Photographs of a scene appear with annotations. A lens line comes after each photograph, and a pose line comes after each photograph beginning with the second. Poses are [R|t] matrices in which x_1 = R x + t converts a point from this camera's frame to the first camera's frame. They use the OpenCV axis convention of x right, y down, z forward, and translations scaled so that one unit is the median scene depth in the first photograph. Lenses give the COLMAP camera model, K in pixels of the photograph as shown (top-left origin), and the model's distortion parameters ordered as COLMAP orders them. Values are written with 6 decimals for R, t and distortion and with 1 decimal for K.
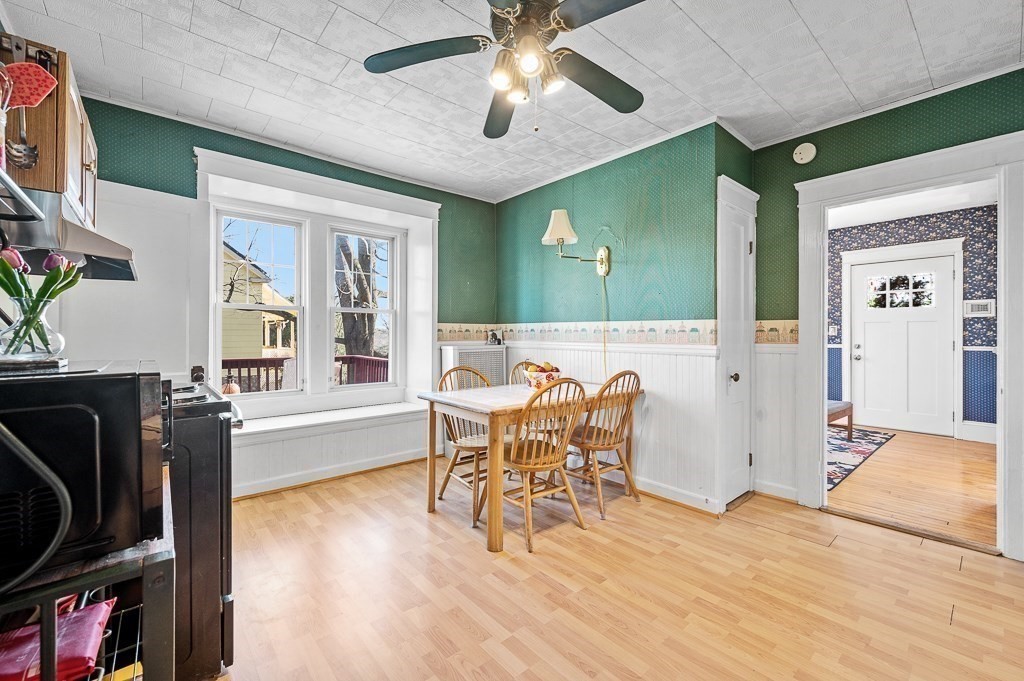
lens RADIAL K [[441.9, 0, 514.3], [0, 441.9, 337.1], [0, 0, 1]] dist [0.000597, 0.000202]
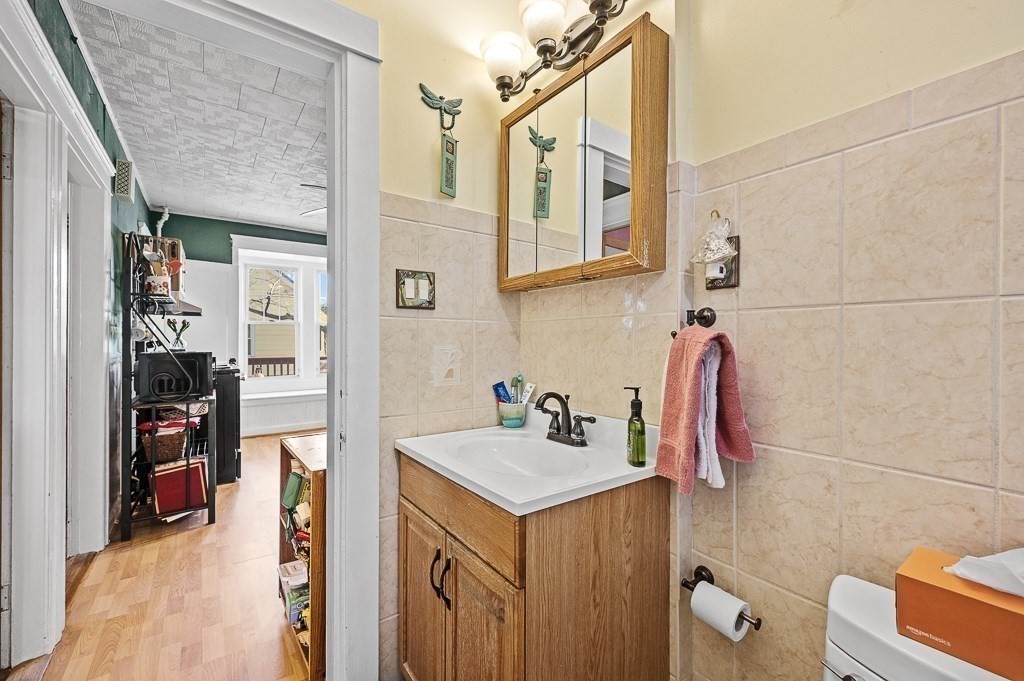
lens RADIAL K [[441.9, 0, 510.2], [0, 441.9, 338.4], [0, 0, 1]] dist [0.000597, 0.000202]
pose [[0.996492, -0.004260, -0.083579, 1.031627], [0.003848, 0.999980, -0.005089, -0.003754], [0.083599, 0.004750, 0.996488, -1.281415]]
